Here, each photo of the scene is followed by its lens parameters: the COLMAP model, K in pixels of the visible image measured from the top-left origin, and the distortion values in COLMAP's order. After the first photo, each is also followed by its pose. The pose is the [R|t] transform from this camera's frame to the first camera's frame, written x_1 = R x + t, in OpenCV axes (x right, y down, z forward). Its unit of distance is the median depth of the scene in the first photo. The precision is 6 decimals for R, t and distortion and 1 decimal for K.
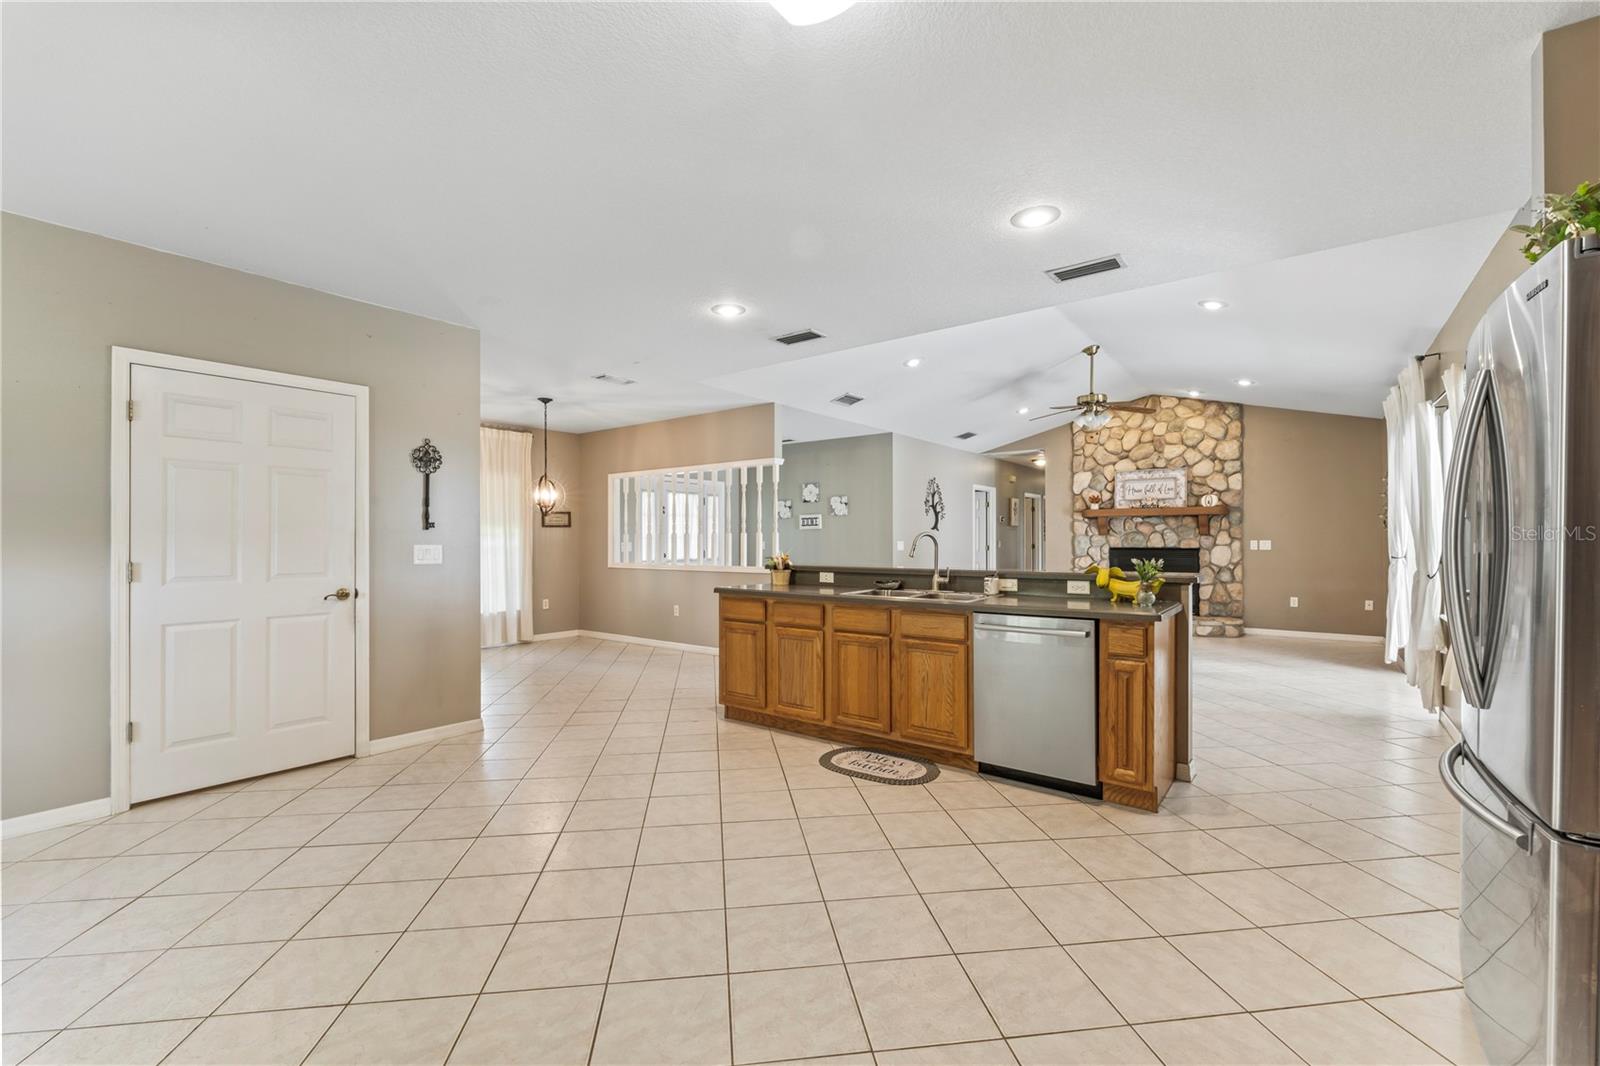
lens RADIAL K [[671.9, 0, 800.3], [0, 671.9, 539.1], [0, 0, 1]] dist [0.001326, 0.000082]
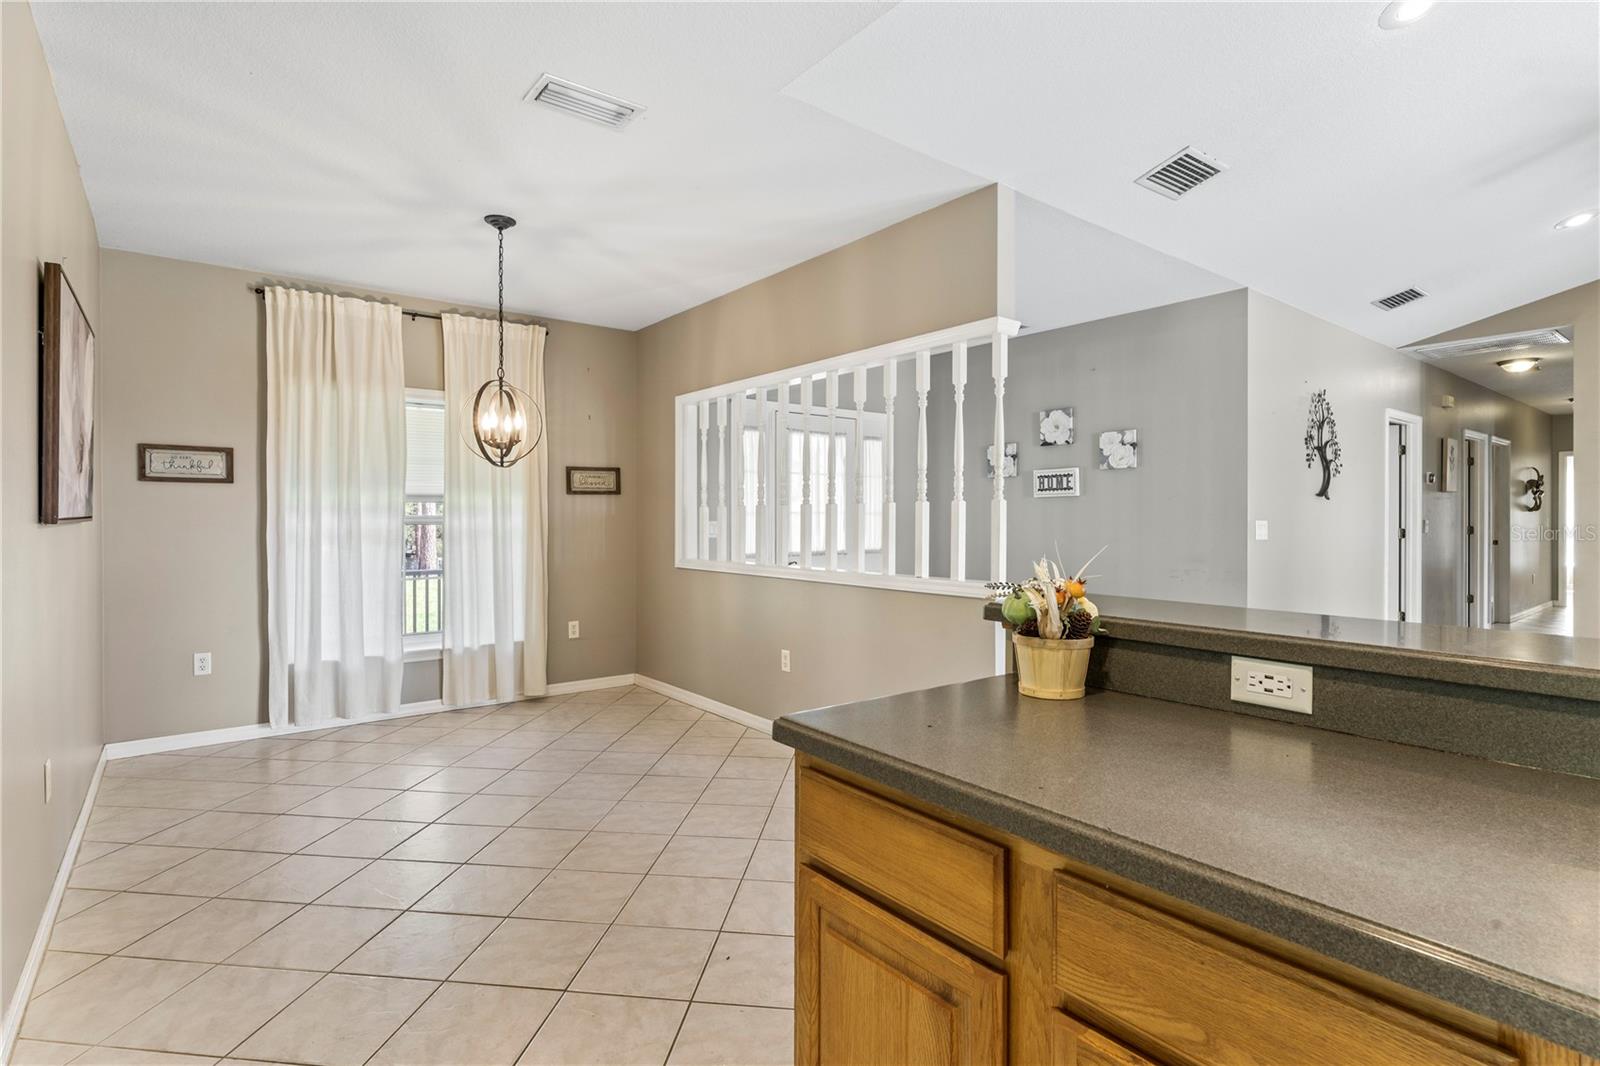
lens RADIAL K [[779.1, 0, 797.4], [0, 779.1, 520.9], [0, 0, 1]] dist [-0.003079, -0.000317]
pose [[0.967164, 0.003265, -0.254132, -0.029201], [-0.001613, 0.999976, 0.006710, 0.000151], [0.254148, -0.006080, 0.967146, 0.422668]]
